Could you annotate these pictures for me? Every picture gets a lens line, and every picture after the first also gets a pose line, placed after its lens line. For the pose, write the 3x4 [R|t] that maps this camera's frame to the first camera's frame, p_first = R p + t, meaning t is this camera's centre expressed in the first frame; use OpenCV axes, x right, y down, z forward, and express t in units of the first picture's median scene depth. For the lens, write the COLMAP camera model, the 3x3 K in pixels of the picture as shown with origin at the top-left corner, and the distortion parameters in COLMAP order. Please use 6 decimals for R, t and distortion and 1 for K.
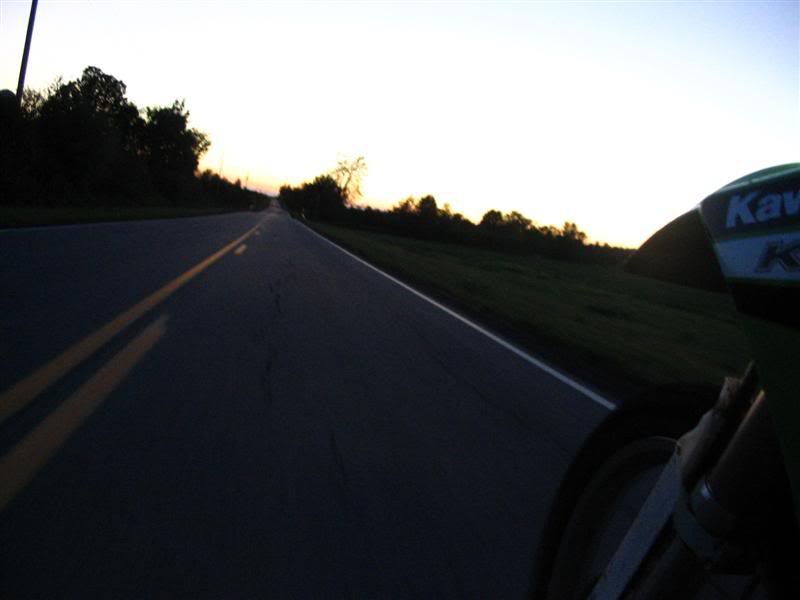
lens RADIAL K [[820.8, 0, 400.0], [0, 820.8, 300.0], [0, 0, 1]] dist [0.465056, 0.005838]
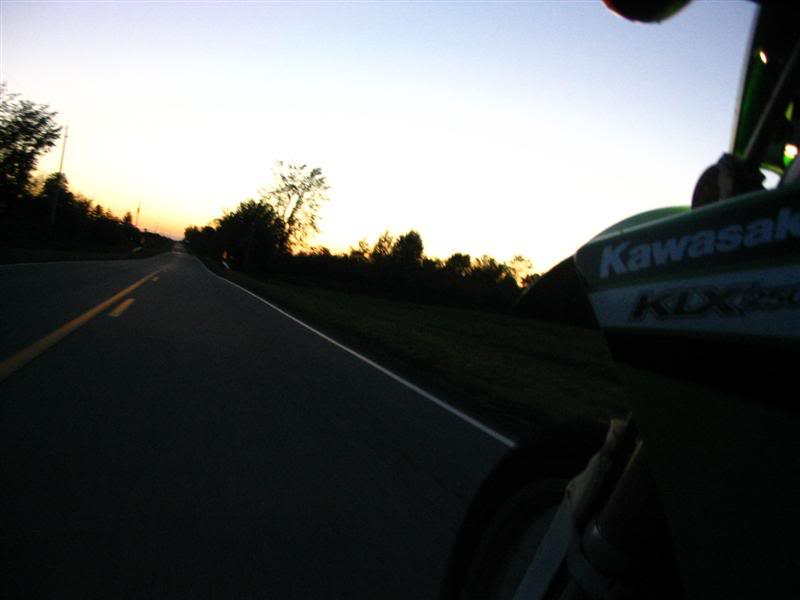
lens RADIAL K [[808.3, 0, 400.0], [0, 808.3, 300.0], [0, 0, 1]] dist [0.004170, 0.003518]
pose [[0.987626, -0.025841, 0.154685, -0.019646], [0.034835, 0.997839, -0.055717, -0.009852], [-0.152911, 0.060416, 0.986391, 0.099687]]
